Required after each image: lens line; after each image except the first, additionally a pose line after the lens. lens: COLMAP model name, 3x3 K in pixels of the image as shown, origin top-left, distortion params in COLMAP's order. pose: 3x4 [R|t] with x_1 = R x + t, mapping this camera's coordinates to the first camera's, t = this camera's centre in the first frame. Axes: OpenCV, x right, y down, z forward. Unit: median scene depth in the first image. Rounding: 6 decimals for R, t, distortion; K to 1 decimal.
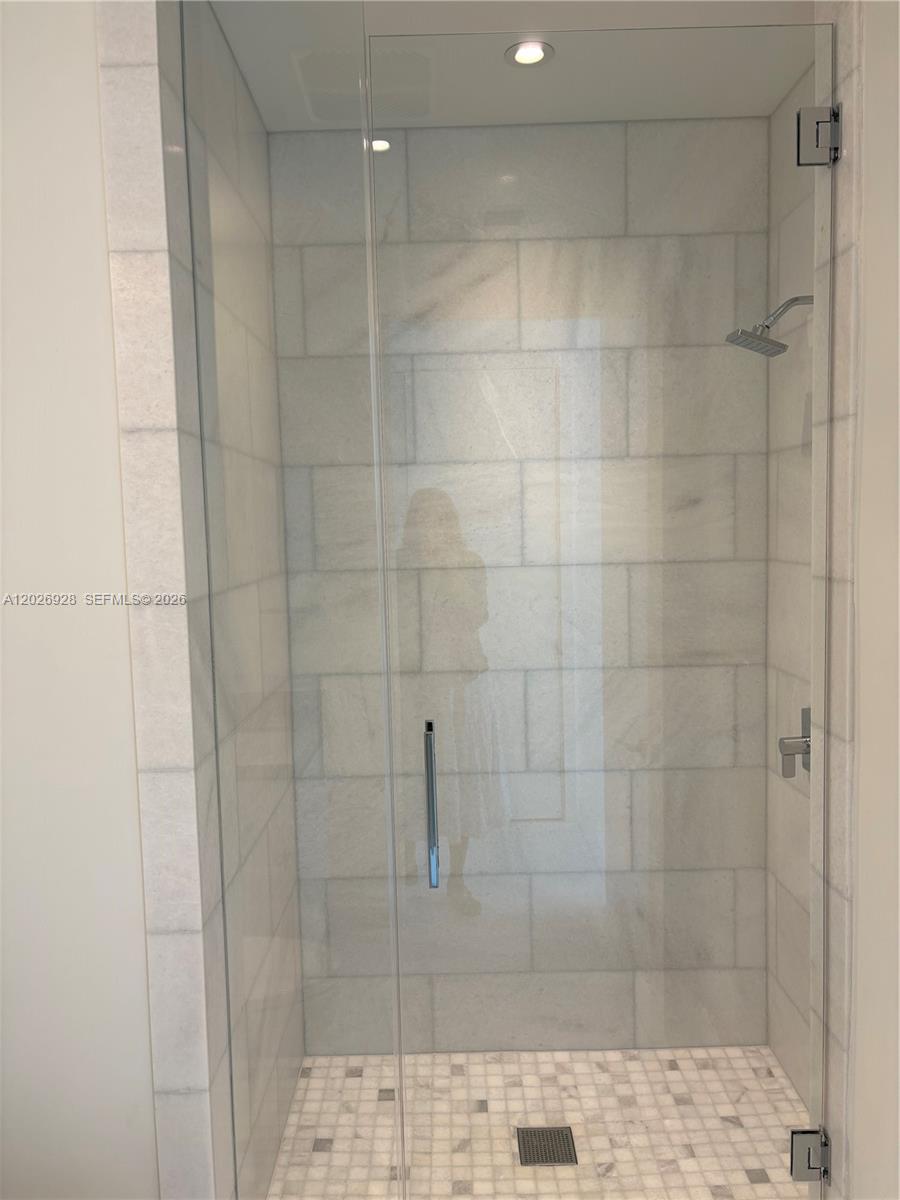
lens RADIAL K [[900.6, 0, 450.0], [0, 900.6, 600.0], [0, 0, 1]] dist [0.035349, -0.042931]
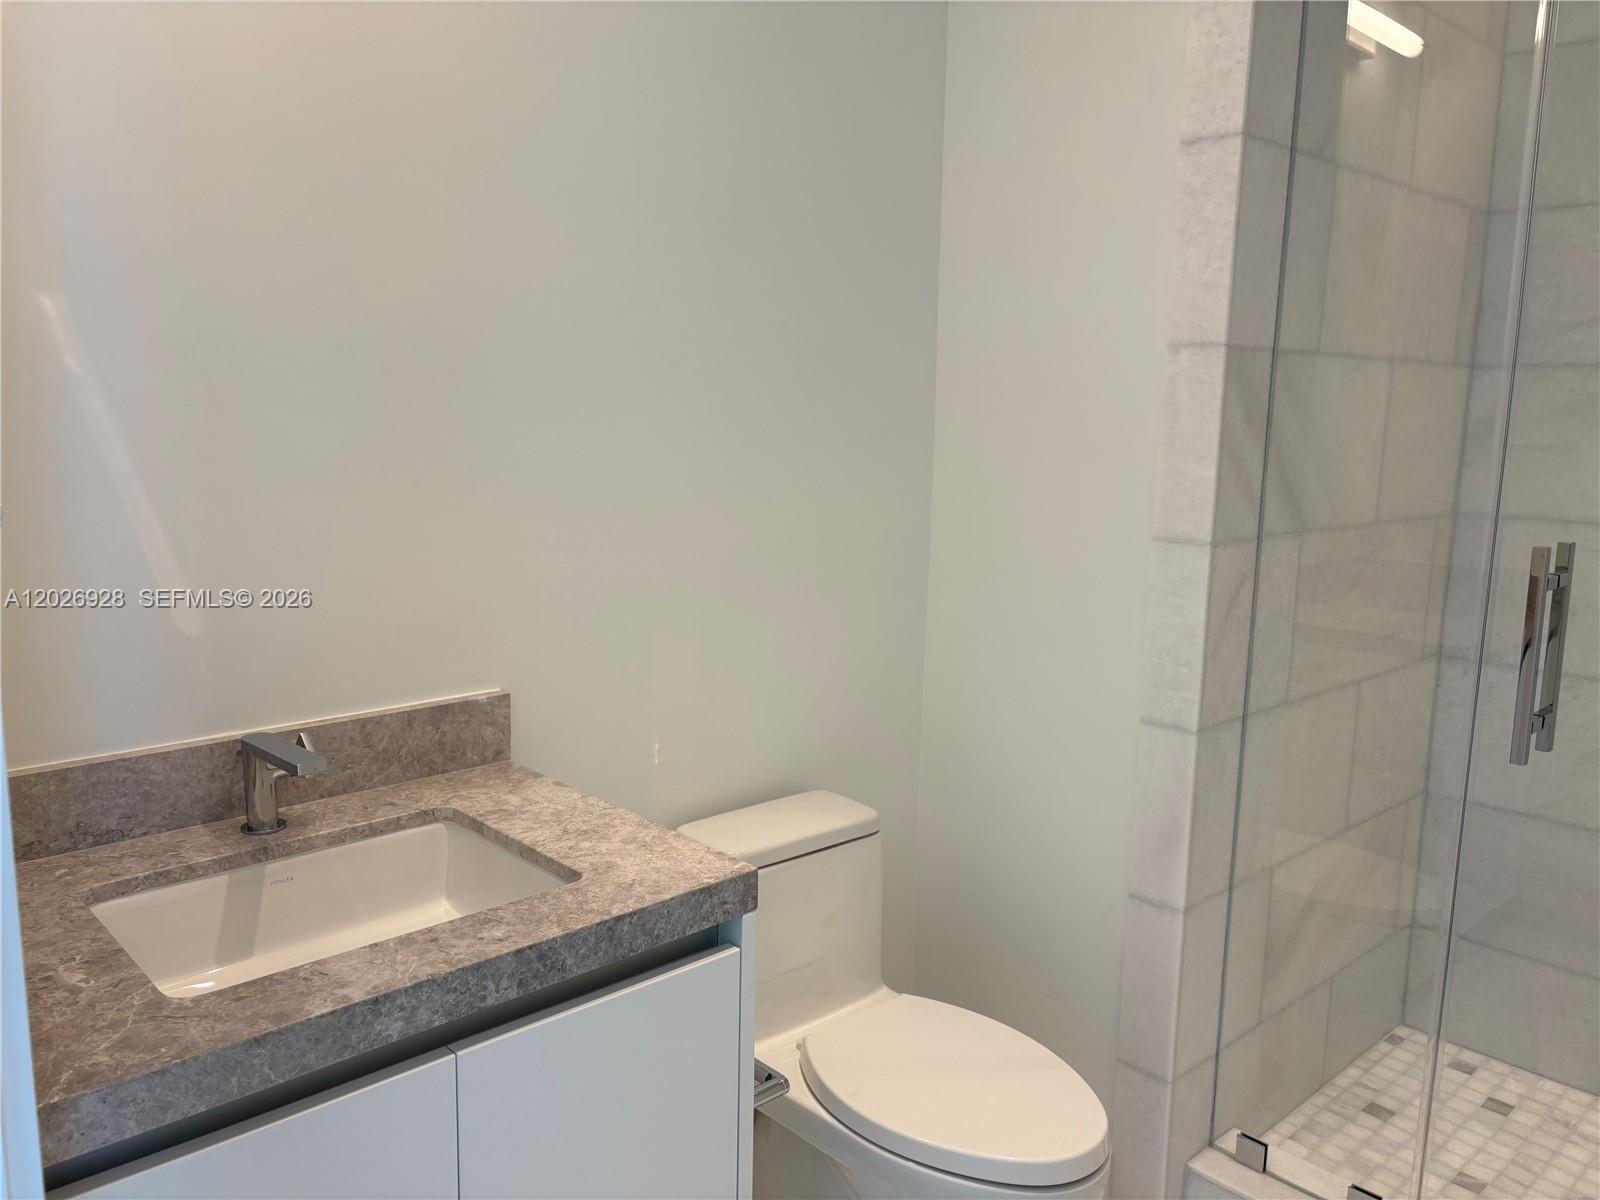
lens RADIAL K [[1202.3, 0, 794.9], [0, 1202.3, 603.3], [0, 0, 1]] dist [0.021430, -0.030603]
pose [[0.677667, 0.156684, -0.718483, 0.199373], [-0.090492, 0.987380, 0.129973, 0.091921], [0.729780, -0.023061, 0.683293, -0.050044]]
